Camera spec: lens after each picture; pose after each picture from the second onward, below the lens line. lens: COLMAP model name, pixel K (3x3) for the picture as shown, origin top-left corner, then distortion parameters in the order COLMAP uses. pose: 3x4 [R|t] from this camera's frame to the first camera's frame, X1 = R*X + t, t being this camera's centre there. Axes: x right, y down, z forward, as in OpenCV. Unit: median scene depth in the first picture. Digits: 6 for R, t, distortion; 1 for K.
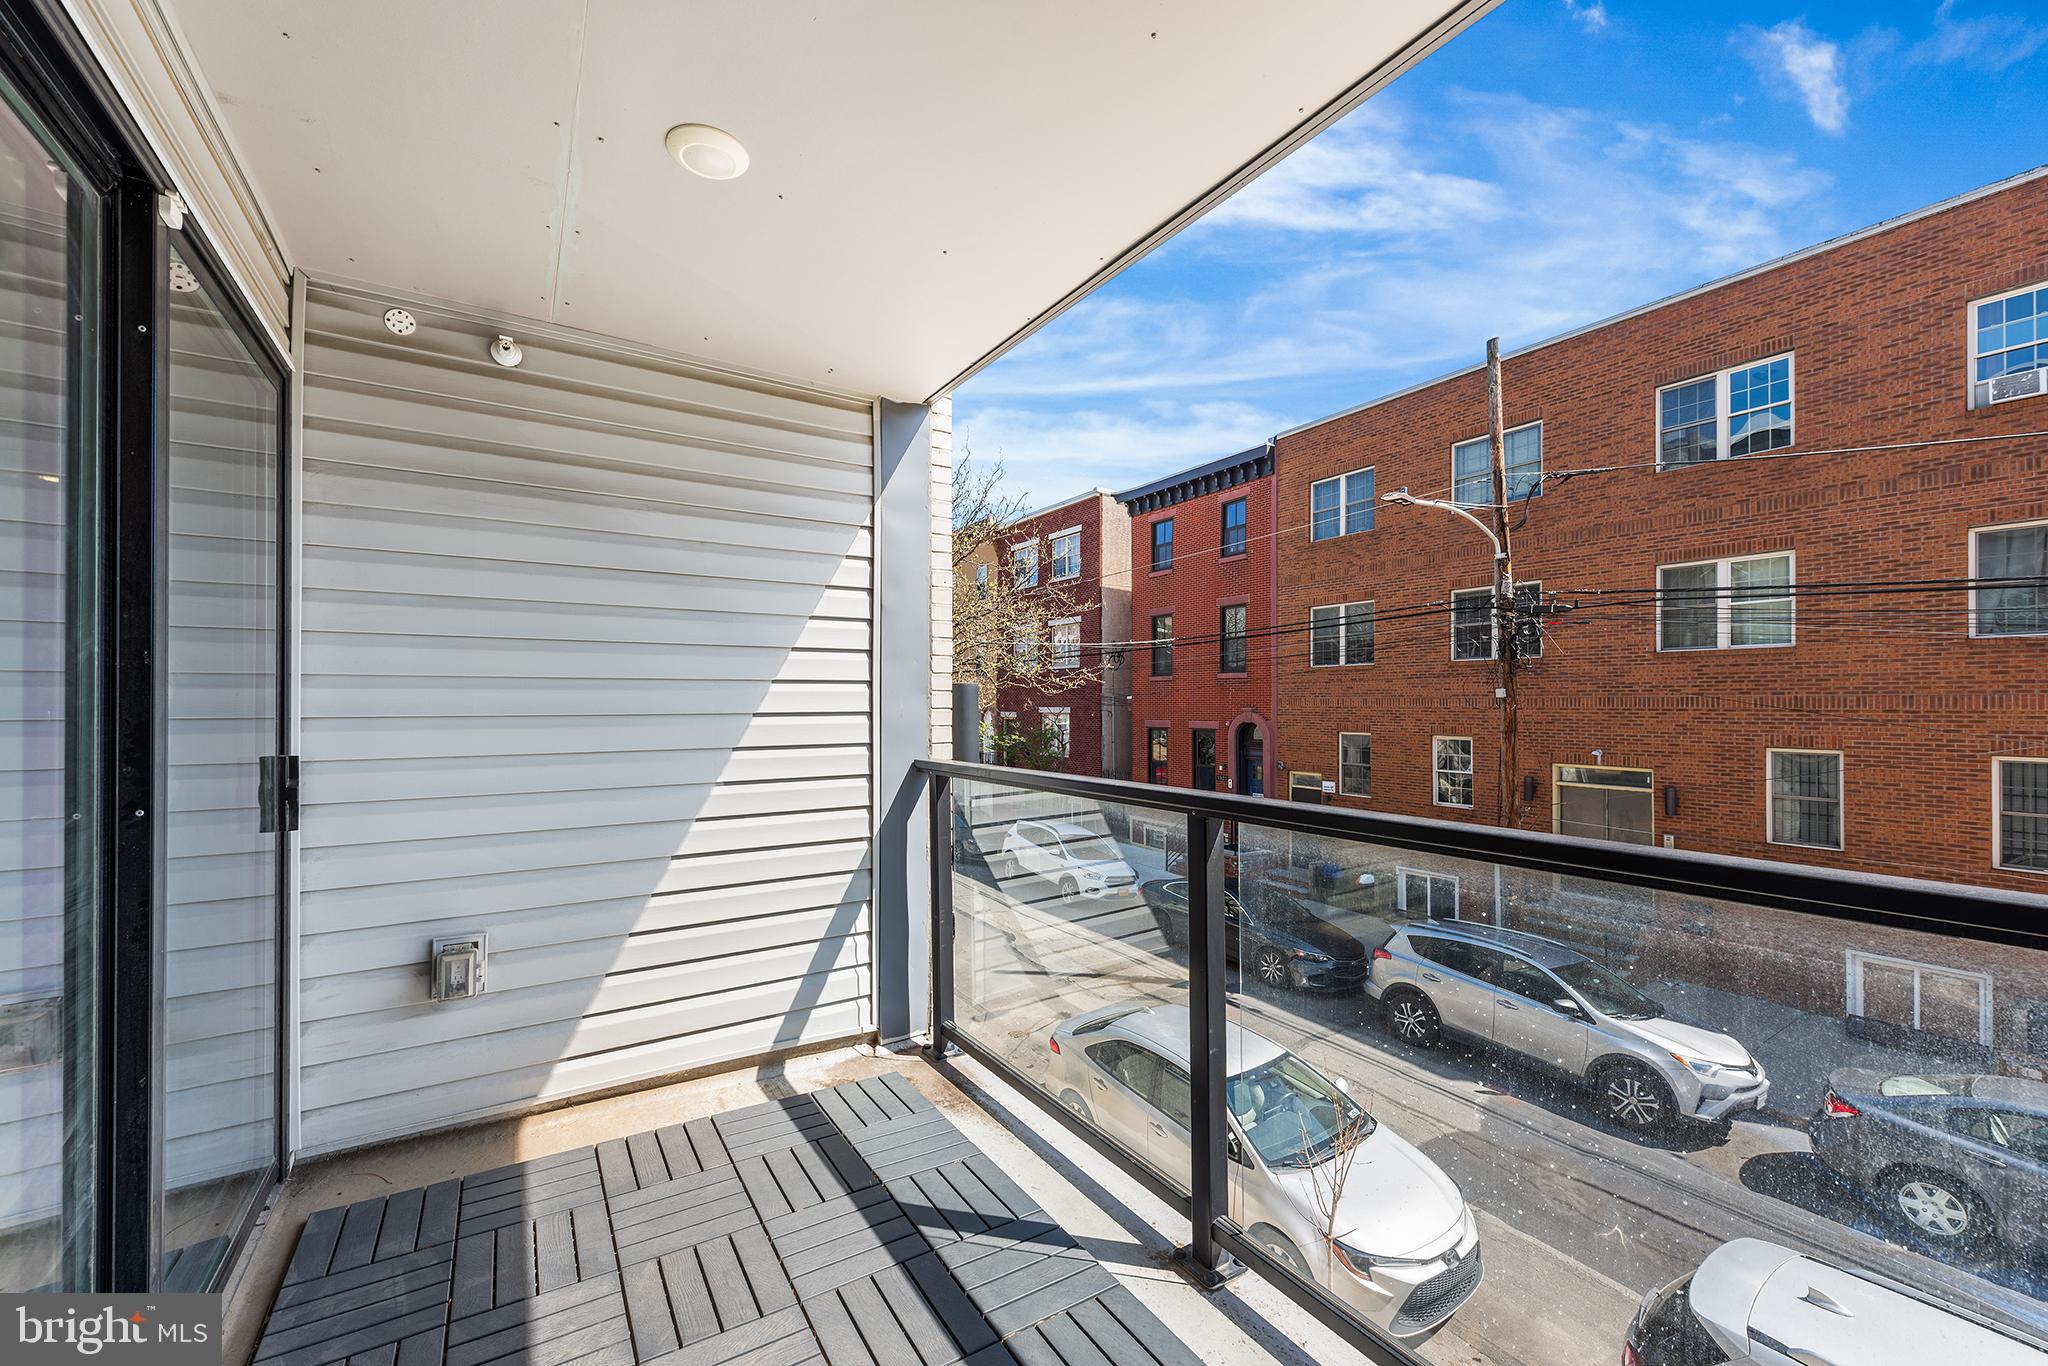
lens RADIAL K [[810.6, 0, 1034.4], [0, 810.6, 689.6], [0, 0, 1]] dist [0.011502, -0.003762]
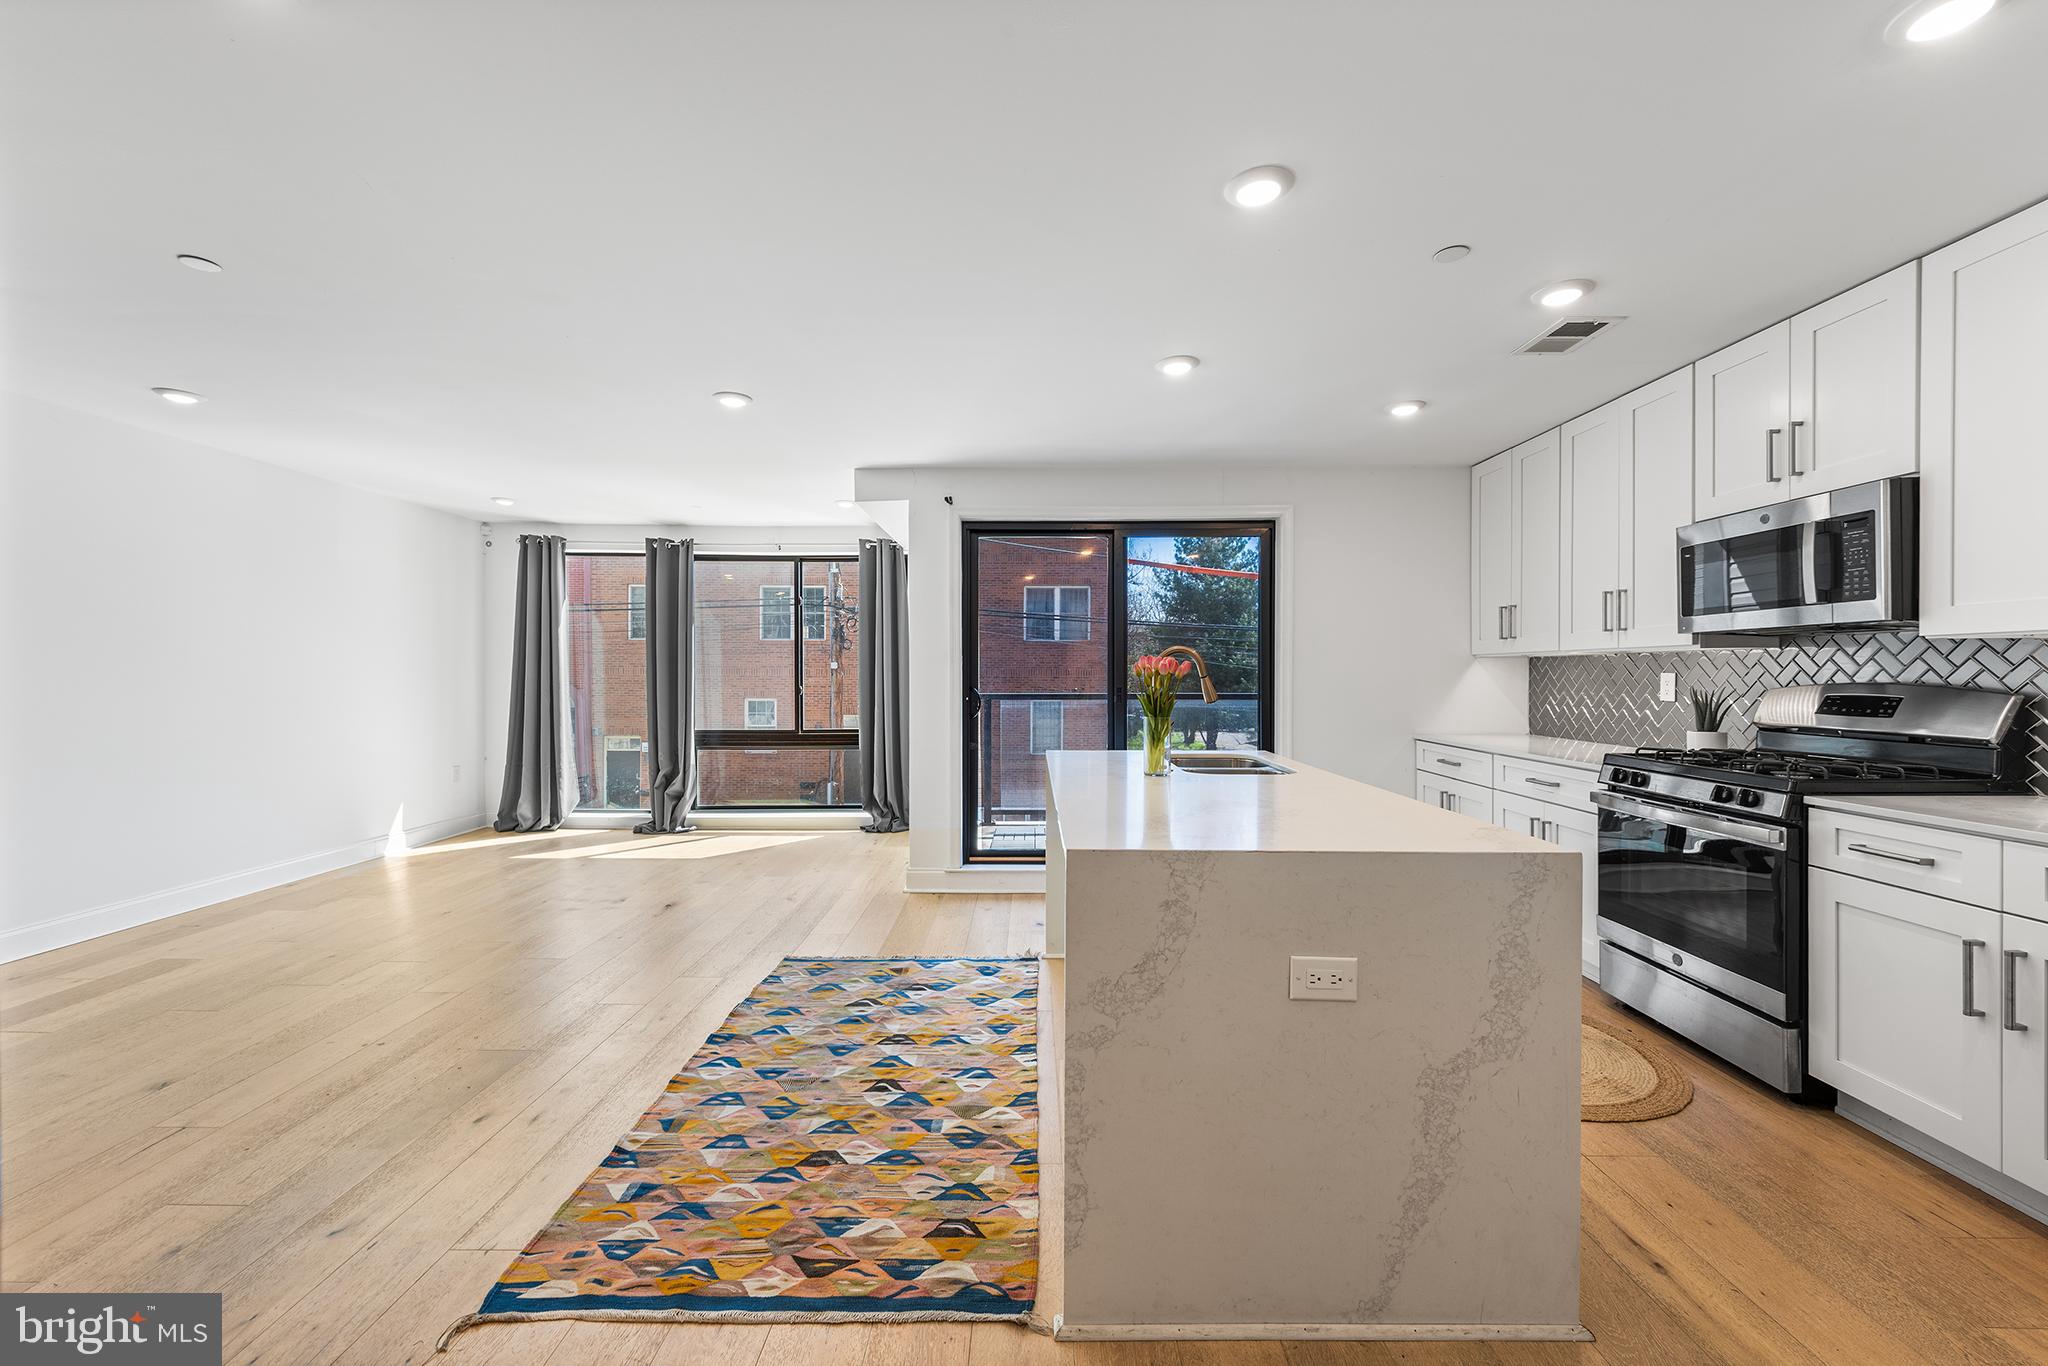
lens RADIAL K [[810.6, 0, 1026.1], [0, 810.6, 679.9], [0, 0, 1]] dist [0.011502, -0.003762]
pose [[0.545037, -0.005564, 0.838393, -0.530927], [-0.013279, 0.999795, 0.015268, 0.004271], [-0.838307, -0.019454, 0.544852, -0.082269]]
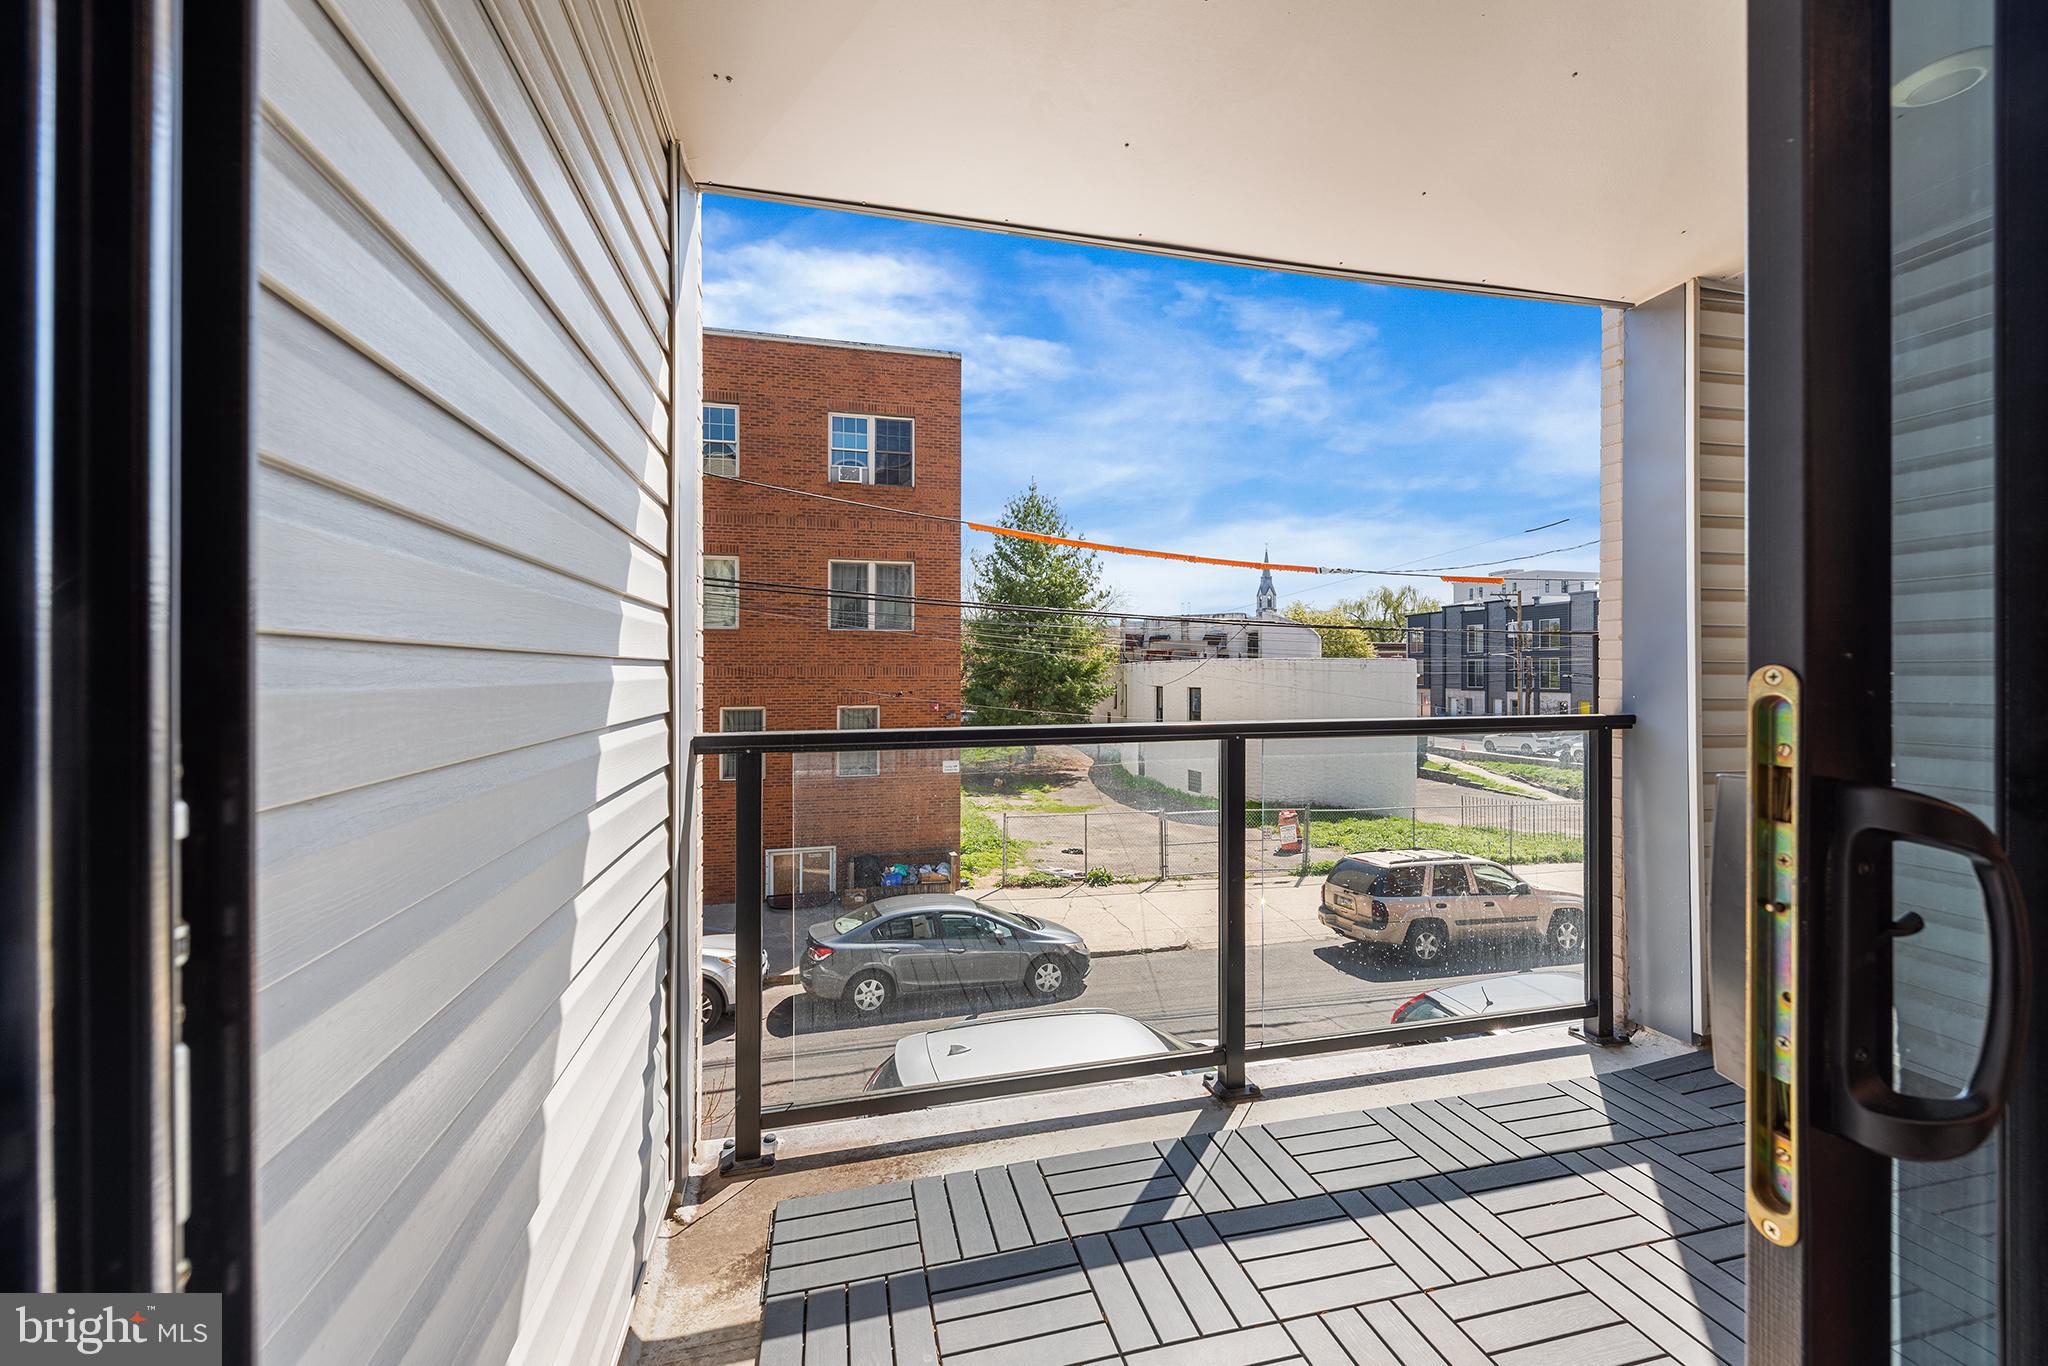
lens RADIAL K [[810.6, 0, 1029.4], [0, 810.6, 670.9], [0, 0, 1]] dist [0.011502, -0.003762]
pose [[0.319180, 0.003024, 0.947689, -0.188465], [-0.011112, 0.999938, 0.000552, 0.009219], [-0.947629, -0.010707, 0.319193, 0.154700]]
